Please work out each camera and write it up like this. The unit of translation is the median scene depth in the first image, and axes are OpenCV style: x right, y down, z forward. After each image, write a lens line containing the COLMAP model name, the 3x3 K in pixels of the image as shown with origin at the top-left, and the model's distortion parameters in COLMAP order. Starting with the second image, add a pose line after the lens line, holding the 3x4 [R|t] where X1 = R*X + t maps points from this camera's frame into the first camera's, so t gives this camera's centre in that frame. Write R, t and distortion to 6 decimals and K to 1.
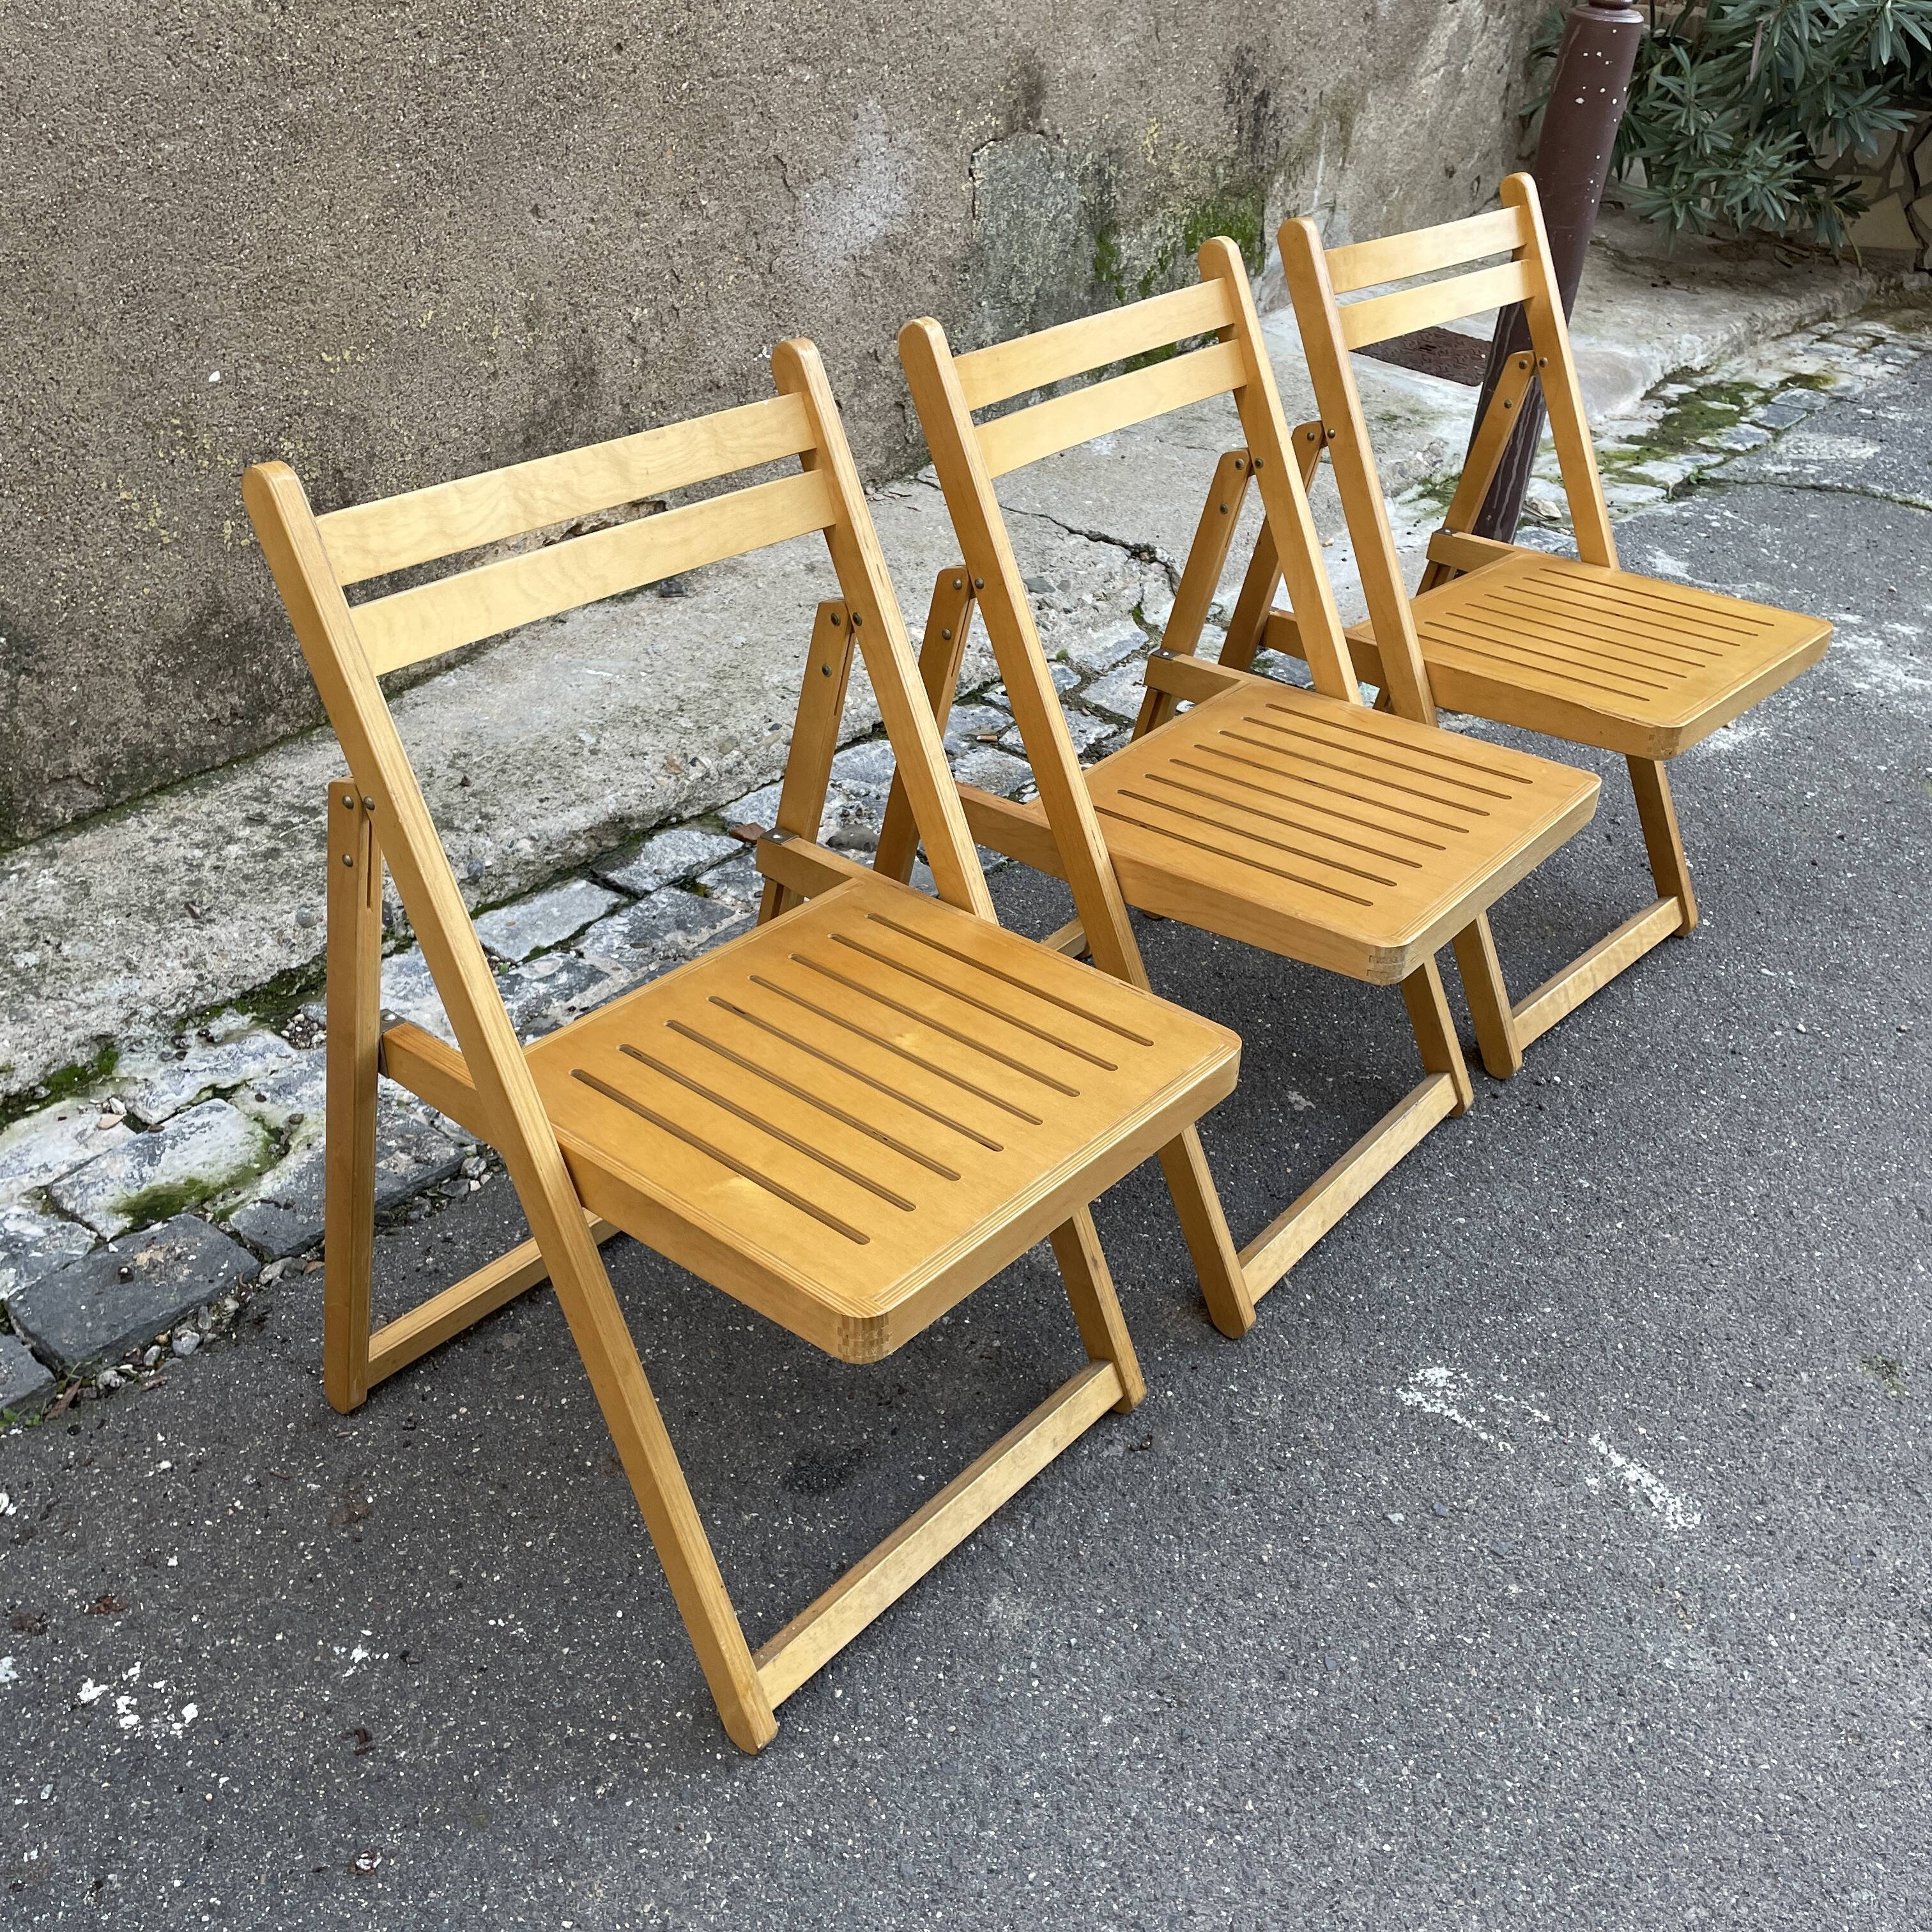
lens RADIAL K [[1948.9, 0, 988.8], [0, 1948.9, 963.3], [0, 0, 1]] dist [0.047240, 0.000000]
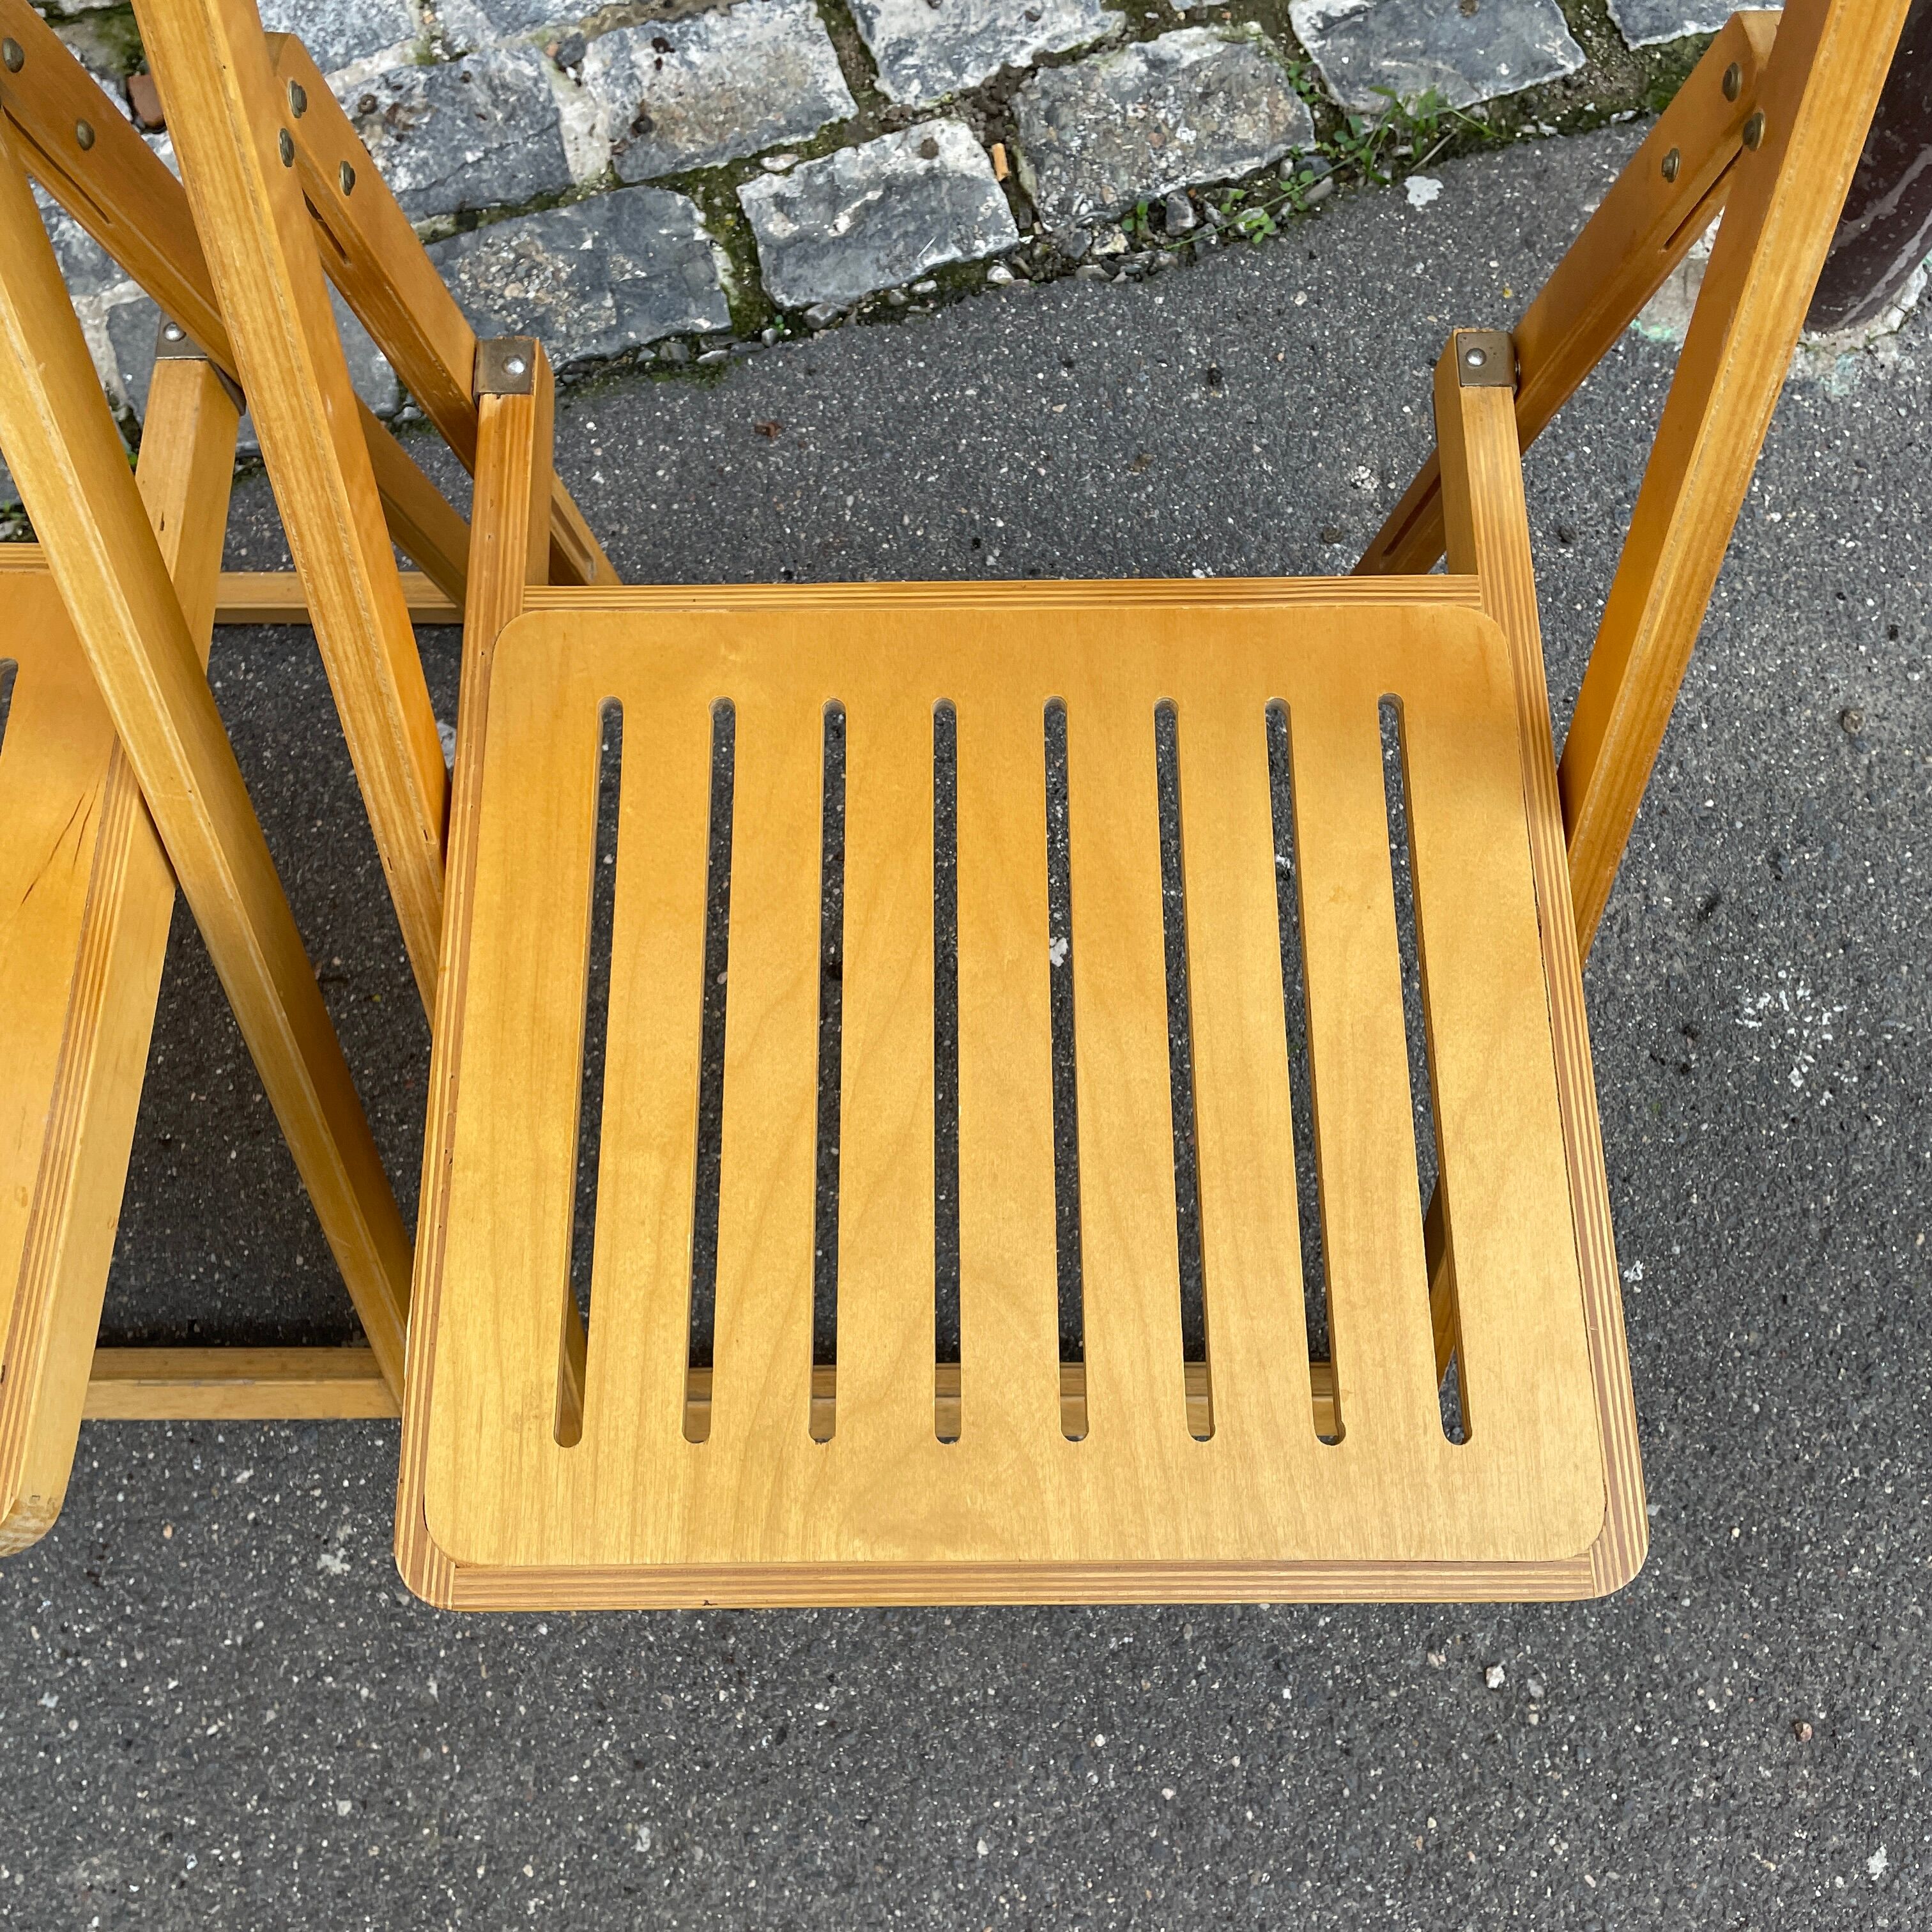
lens RADIAL K [[1948.9, 0, 967.8], [0, 1948.9, 951.1], [0, 0, 1]] dist [0.047240, 0.000000]
pose [[0.834111, 0.510059, -0.209996, 0.330093], [-0.244191, 0.682821, 0.688568, -0.381082], [0.494600, -0.523063, 0.694101, 0.732598]]
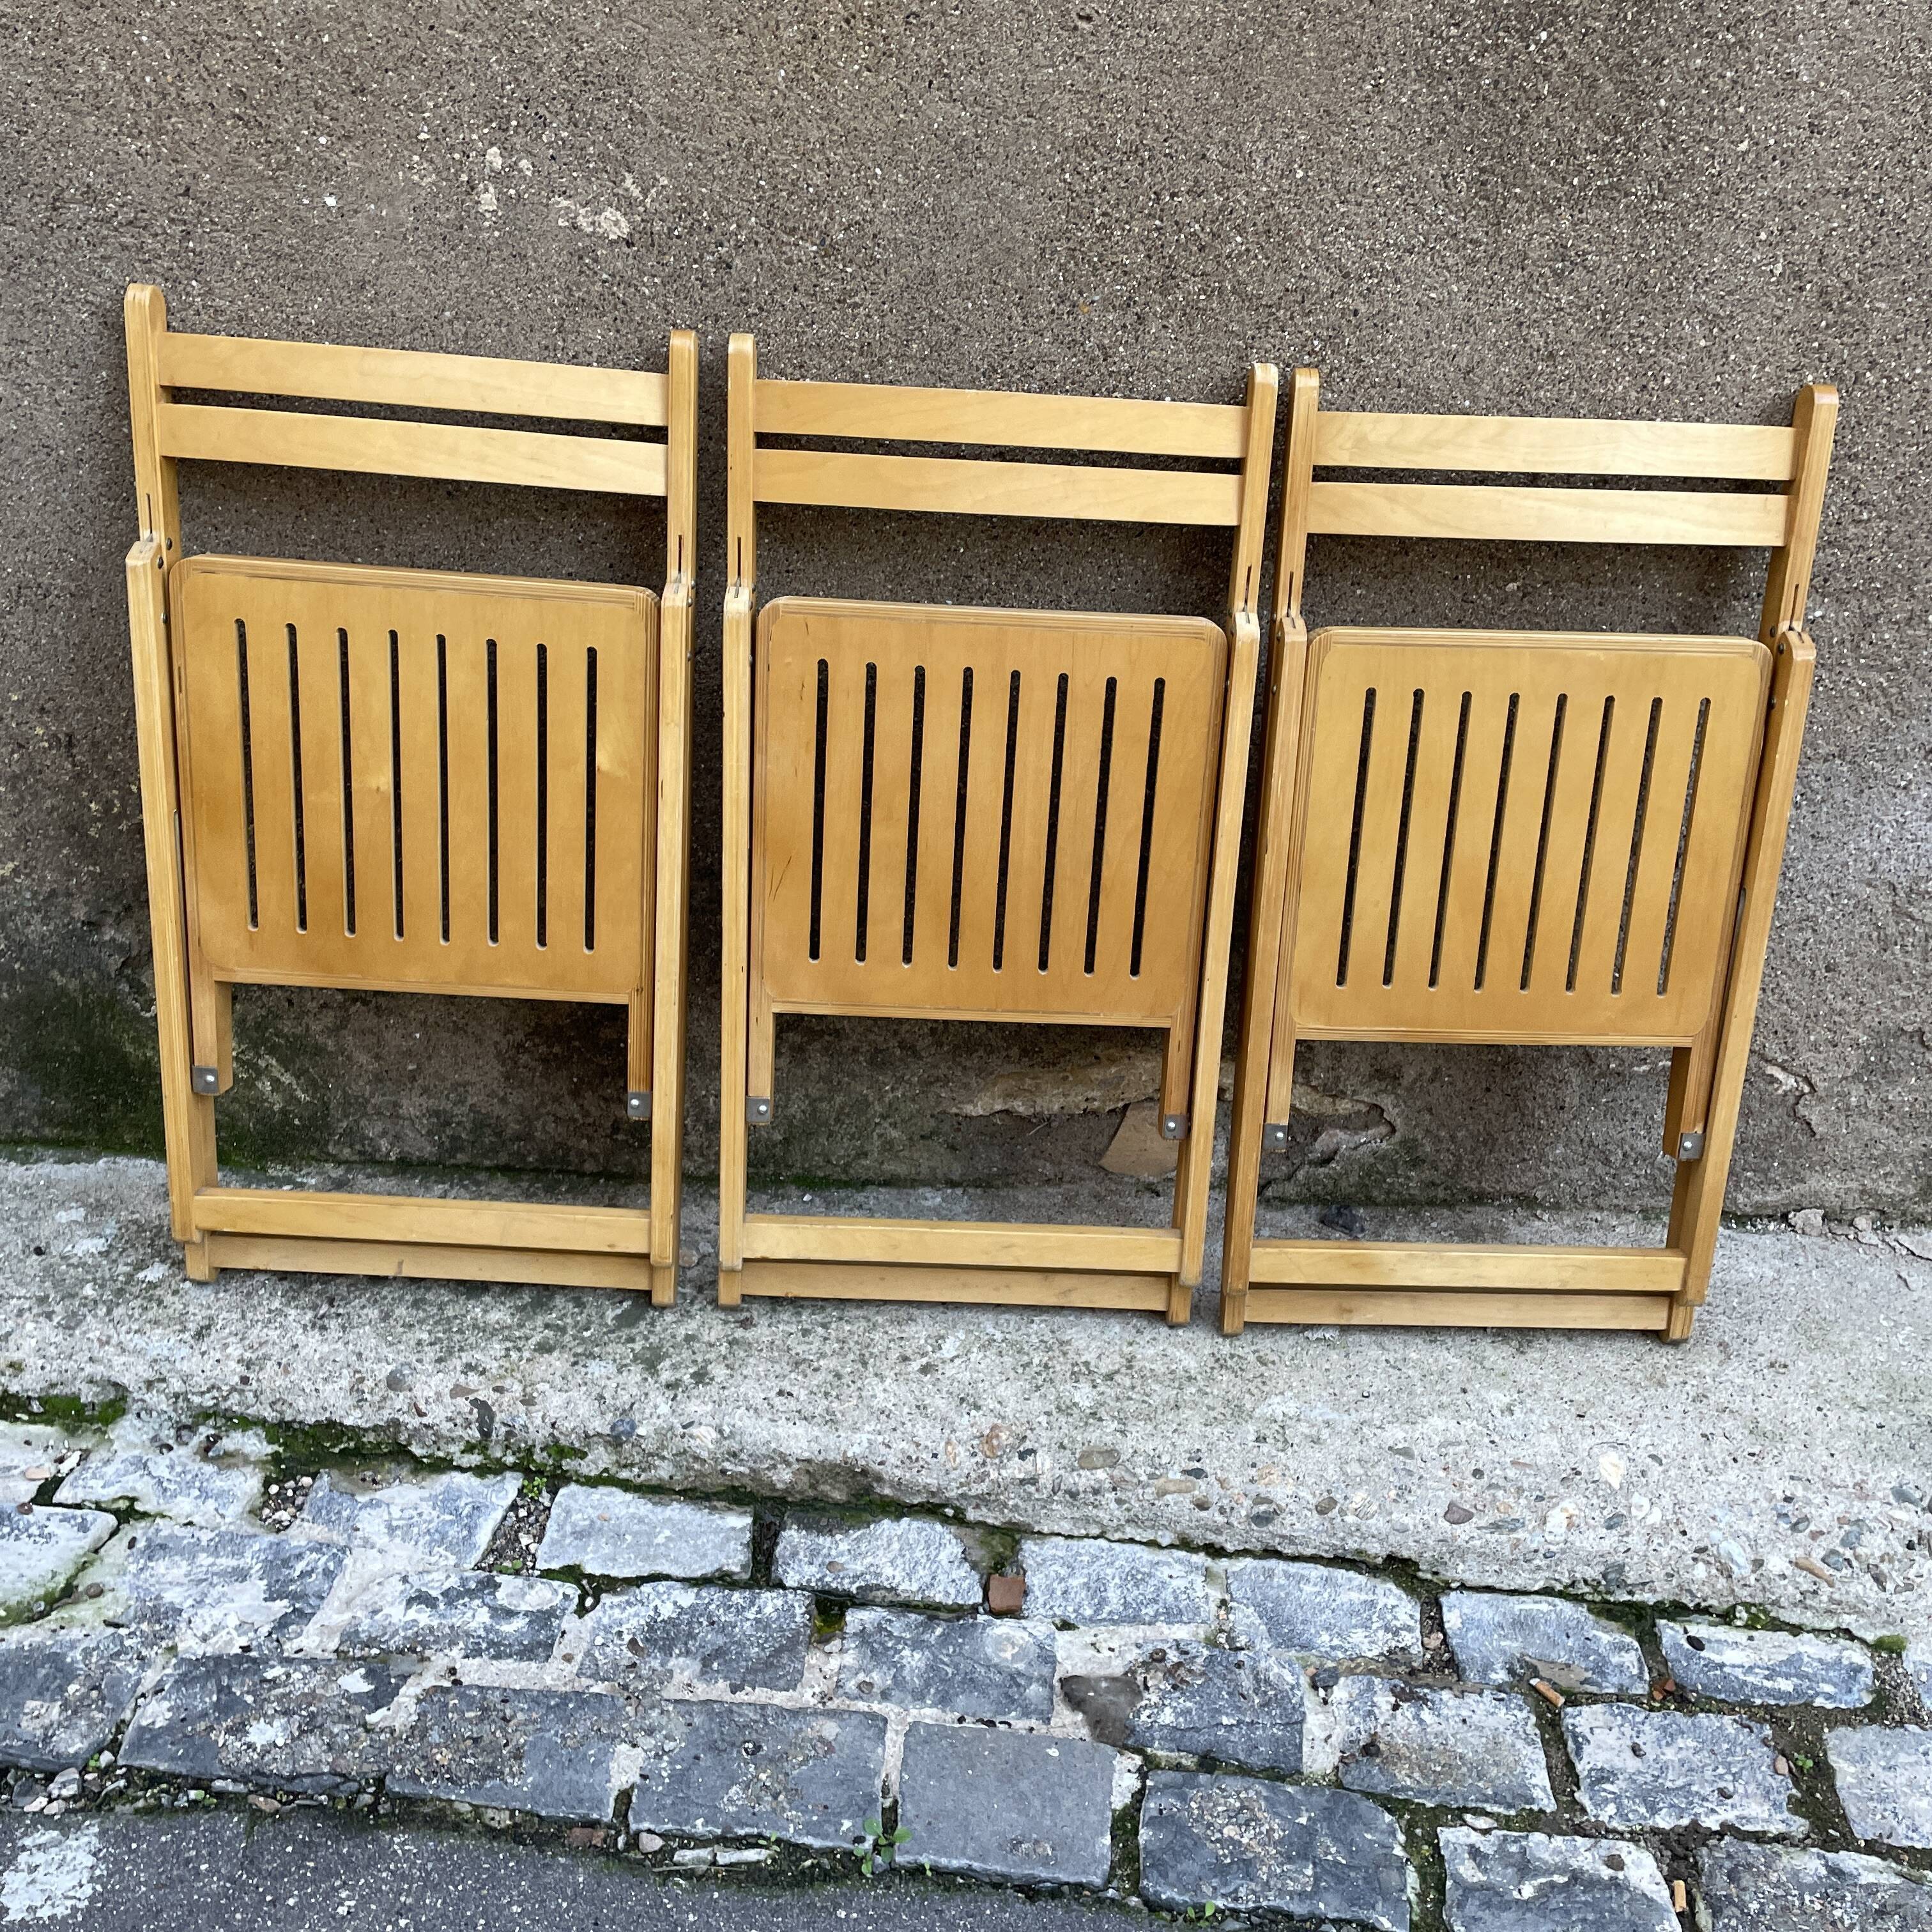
lens RADIAL K [[1948.9, 0, 990.4], [0, 1948.9, 959.7], [0, 0, 1]] dist [0.047240, 0.000000]
pose [[0.551710, 0.341644, -0.760852, 0.362634], [-0.464600, 0.883497, 0.059824, -0.346739], [0.692649, 0.320486, 0.646162, 0.580036]]
